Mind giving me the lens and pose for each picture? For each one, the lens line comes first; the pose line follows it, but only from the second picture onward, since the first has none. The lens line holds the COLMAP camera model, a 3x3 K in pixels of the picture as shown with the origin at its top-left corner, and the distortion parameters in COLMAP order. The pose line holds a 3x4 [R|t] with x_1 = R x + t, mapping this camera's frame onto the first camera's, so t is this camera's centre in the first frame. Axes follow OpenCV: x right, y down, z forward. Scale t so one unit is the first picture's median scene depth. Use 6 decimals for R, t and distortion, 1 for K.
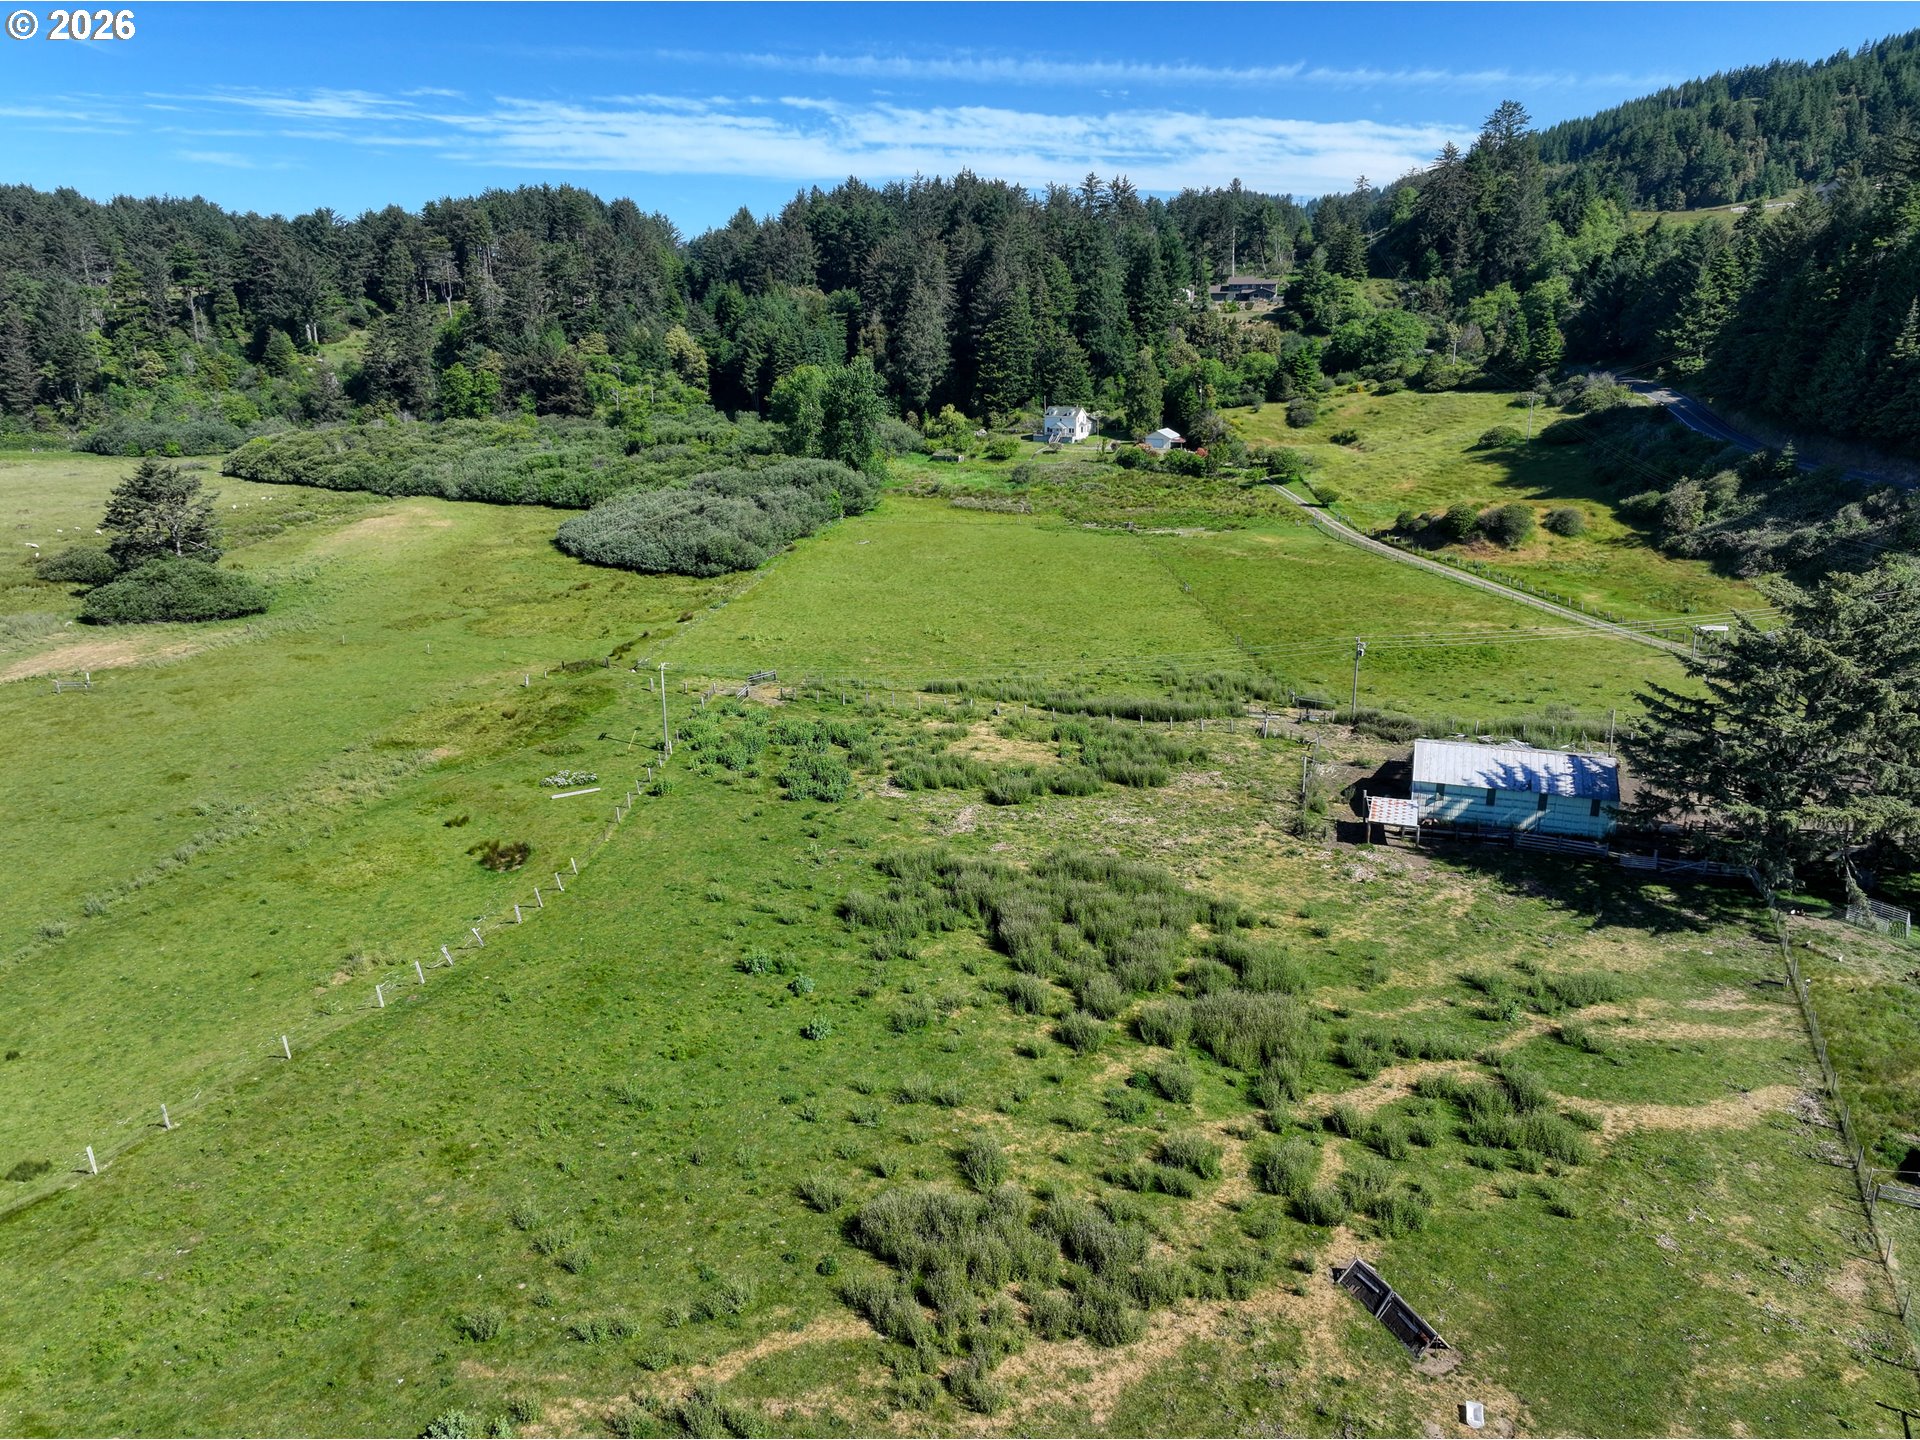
lens RADIAL K [[1350.6, 0, 966.7], [0, 1350.6, 717.2], [0, 0, 1]] dist [0.002508, 0.018502]
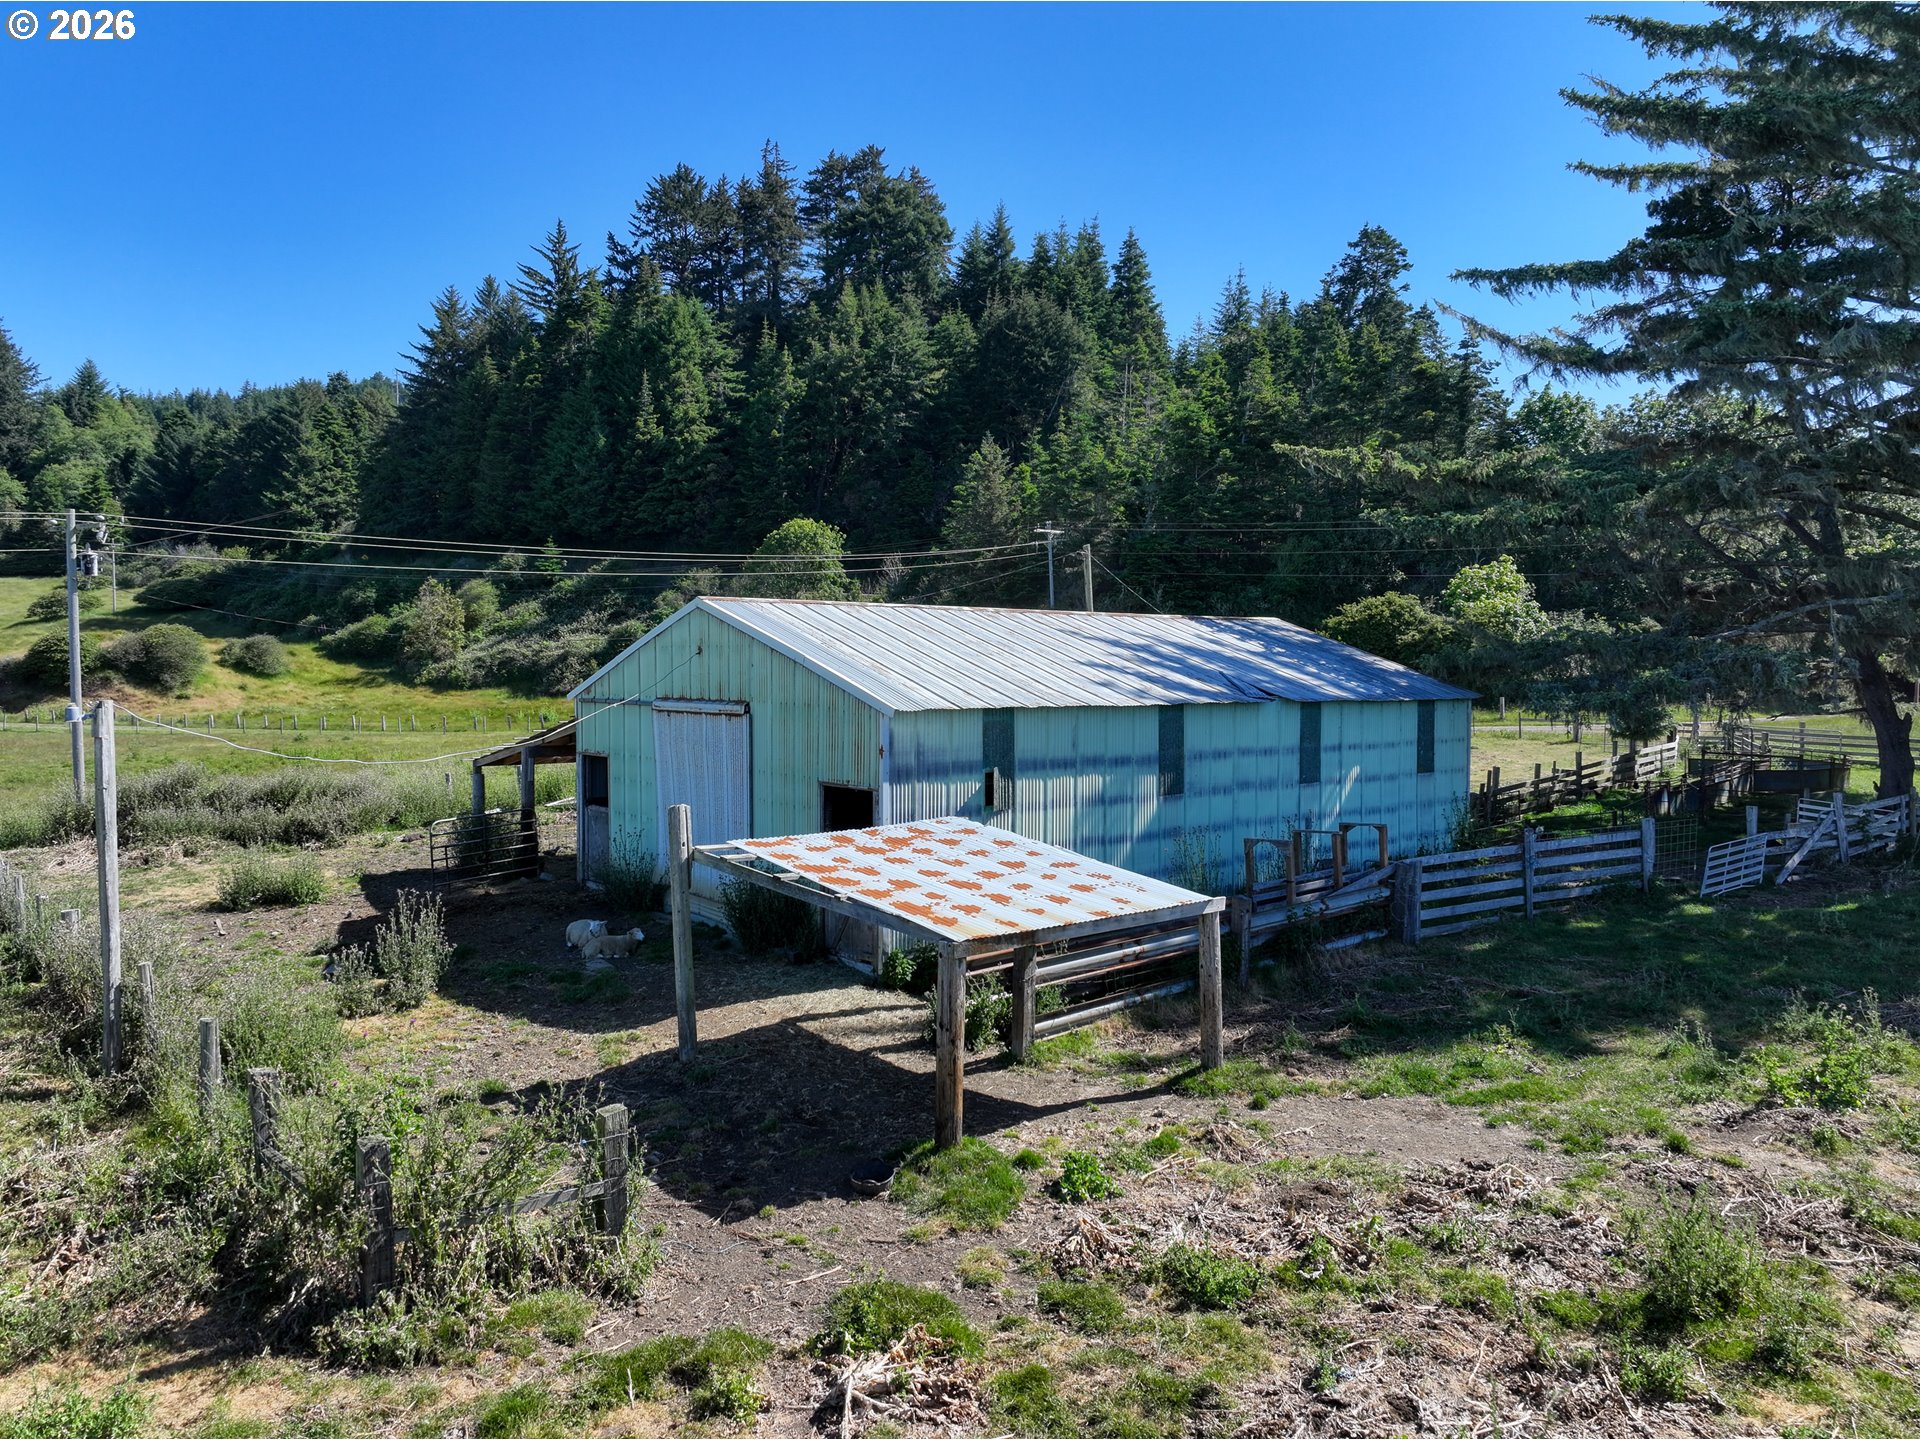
lens RADIAL K [[1350.6, 0, 964.8], [0, 1350.6, 712.7], [0, 0, 1]] dist [0.002508, 0.018502]
pose [[0.527989, -0.025677, 0.848863, 0.056303], [0.245179, 0.961591, -0.123413, 0.020585], [-0.813090, 0.273284, 0.514005, 0.265511]]
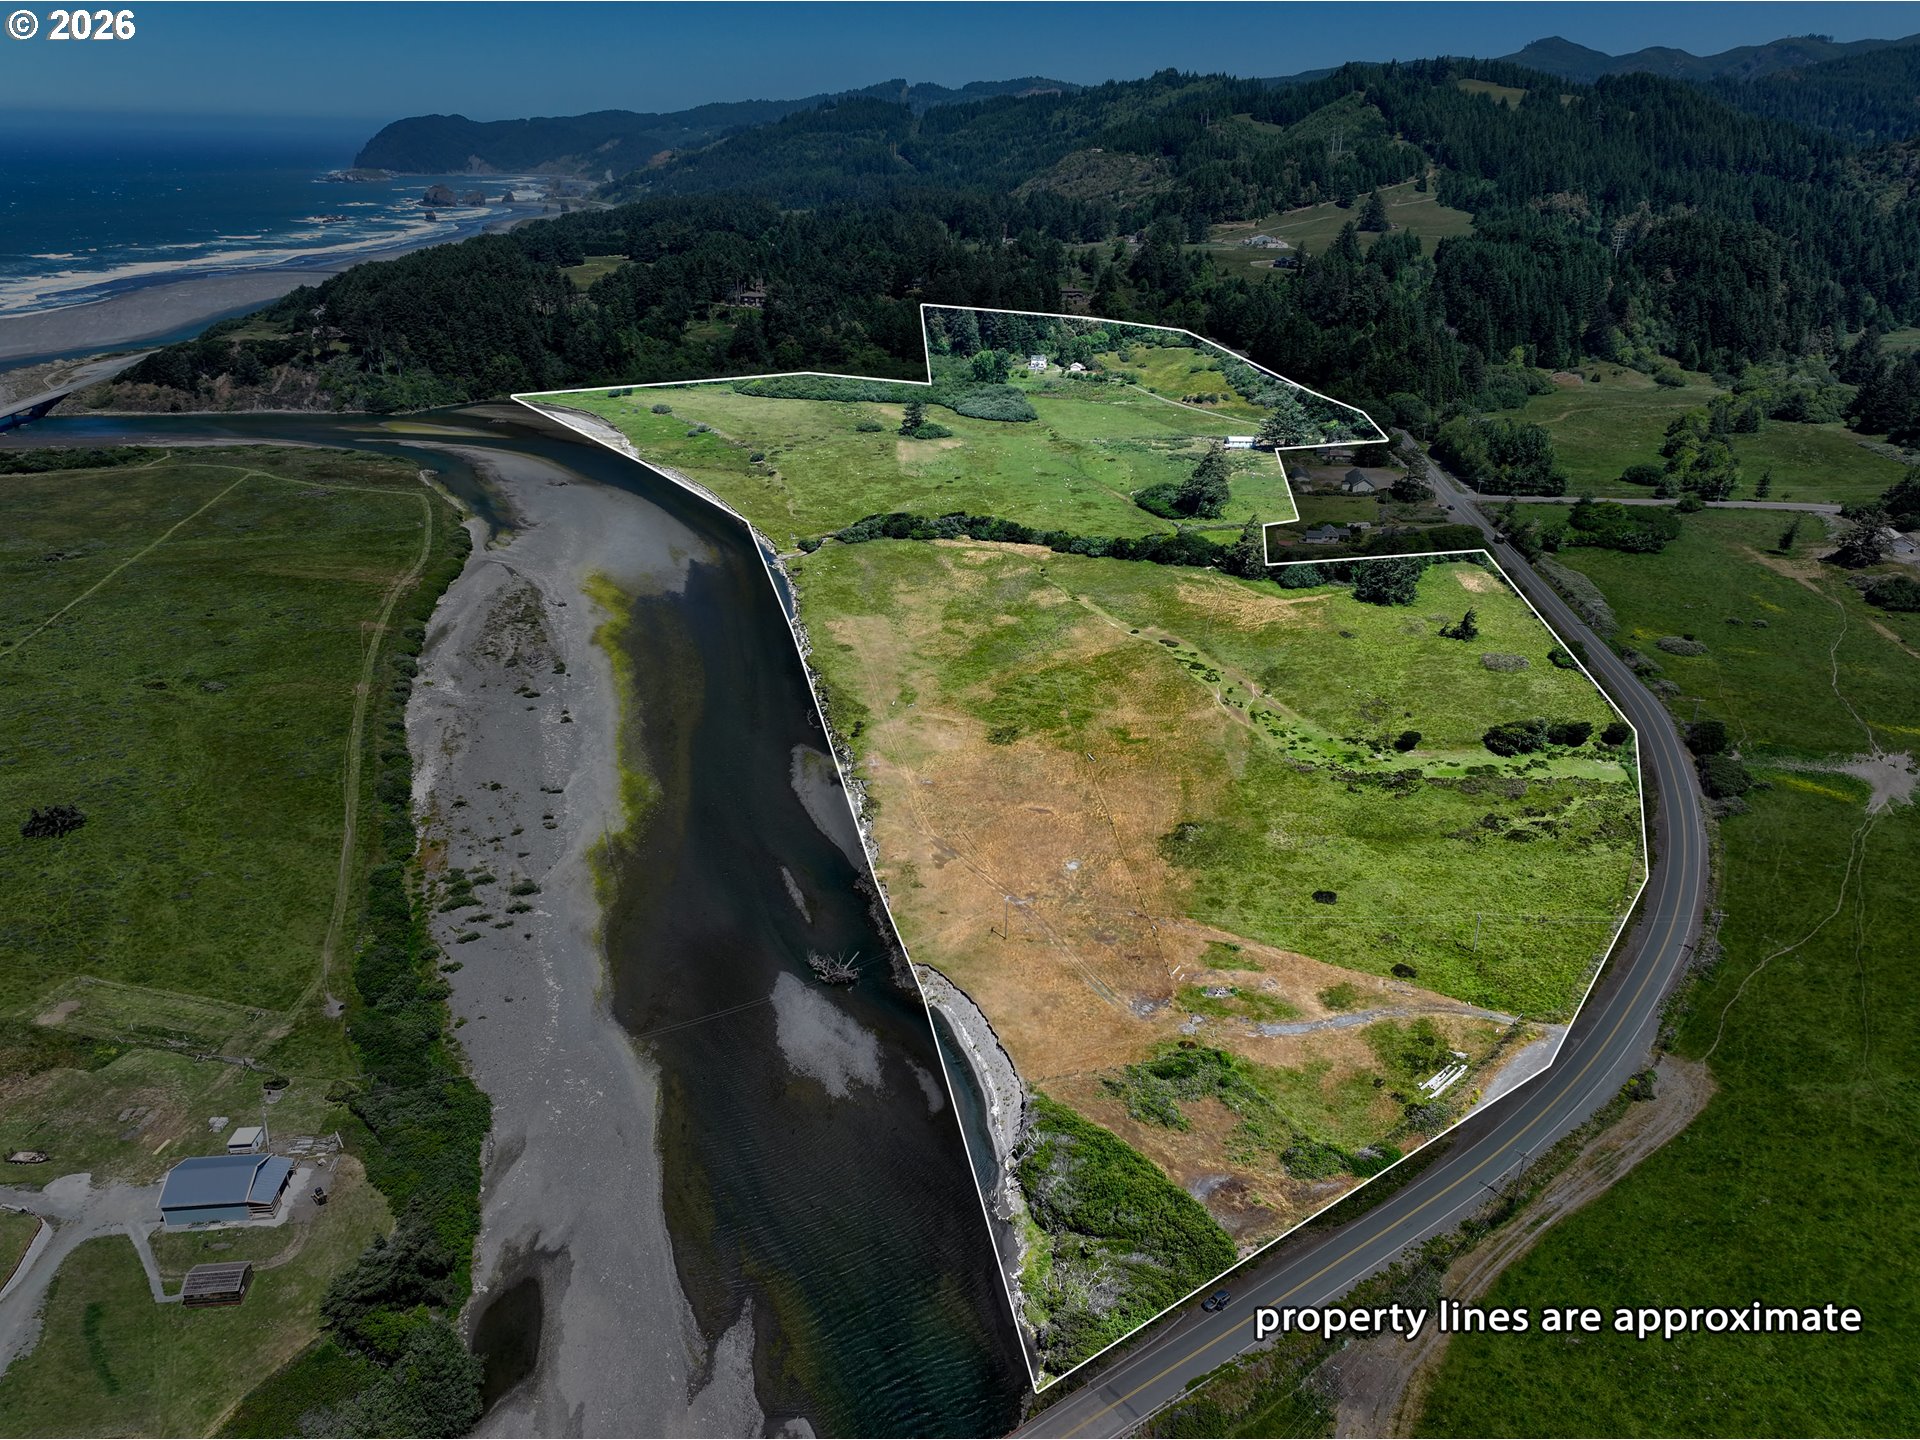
lens RADIAL K [[1350.6, 0, 966.4], [0, 1350.6, 716.0], [0, 0, 1]] dist [0.002508, 0.018502]
pose [[0.948003, -0.119034, 0.295163, -0.952911], [0.086952, 0.989010, 0.119579, 0.147888], [-0.306153, -0.087696, 0.947934, -1.586561]]
